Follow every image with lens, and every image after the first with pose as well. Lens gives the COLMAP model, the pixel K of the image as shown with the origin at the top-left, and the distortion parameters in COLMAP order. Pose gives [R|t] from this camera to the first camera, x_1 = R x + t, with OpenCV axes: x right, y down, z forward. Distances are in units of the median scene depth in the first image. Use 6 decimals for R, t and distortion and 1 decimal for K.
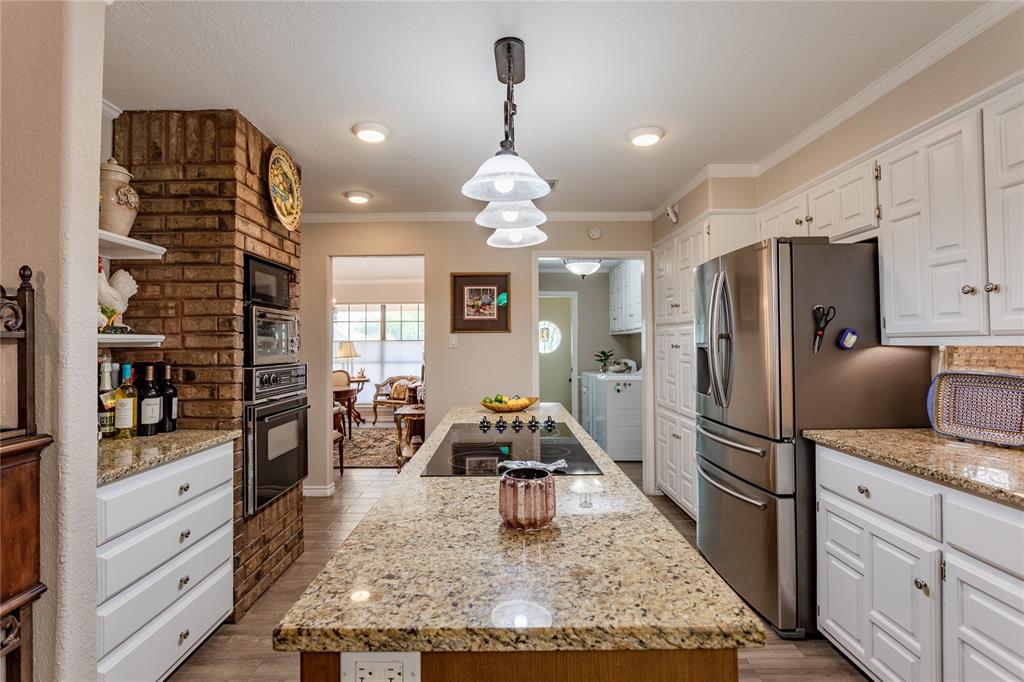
lens RADIAL K [[493.7, 0, 510.3], [0, 493.7, 347.6], [0, 0, 1]] dist [-0.004099, -0.000438]
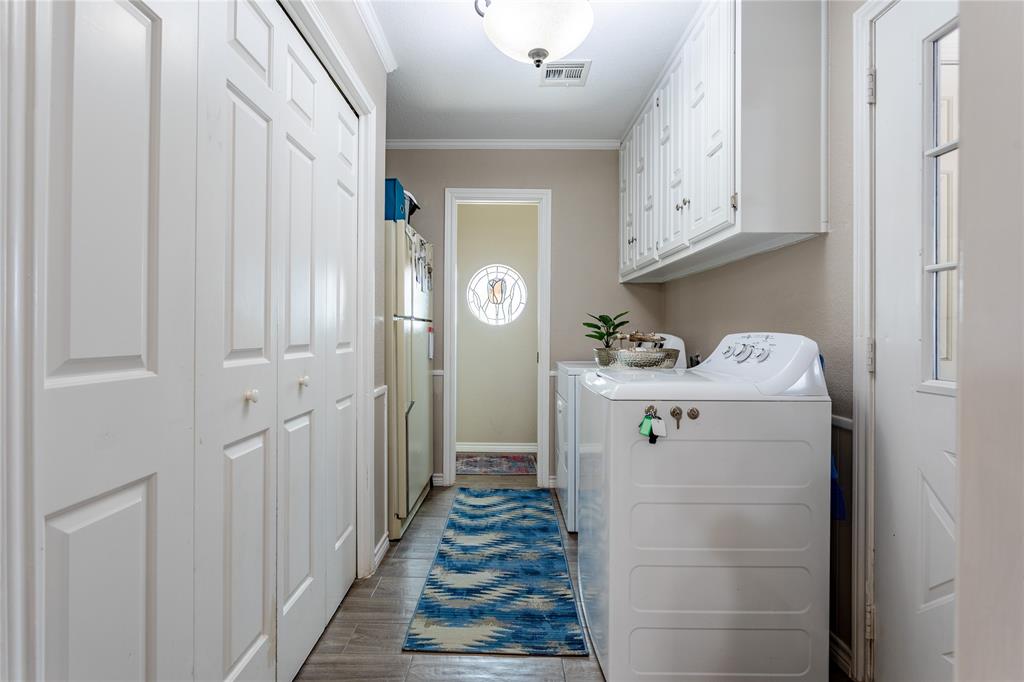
lens RADIAL K [[493.7, 0, 508.3], [0, 493.7, 339.9], [0, 0, 1]] dist [-0.004099, -0.000438]
pose [[0.999846, 0.005919, -0.016539, 0.111375], [-0.005676, 0.999876, 0.014715, 0.023200], [0.016624, -0.014619, 0.999755, 0.564154]]
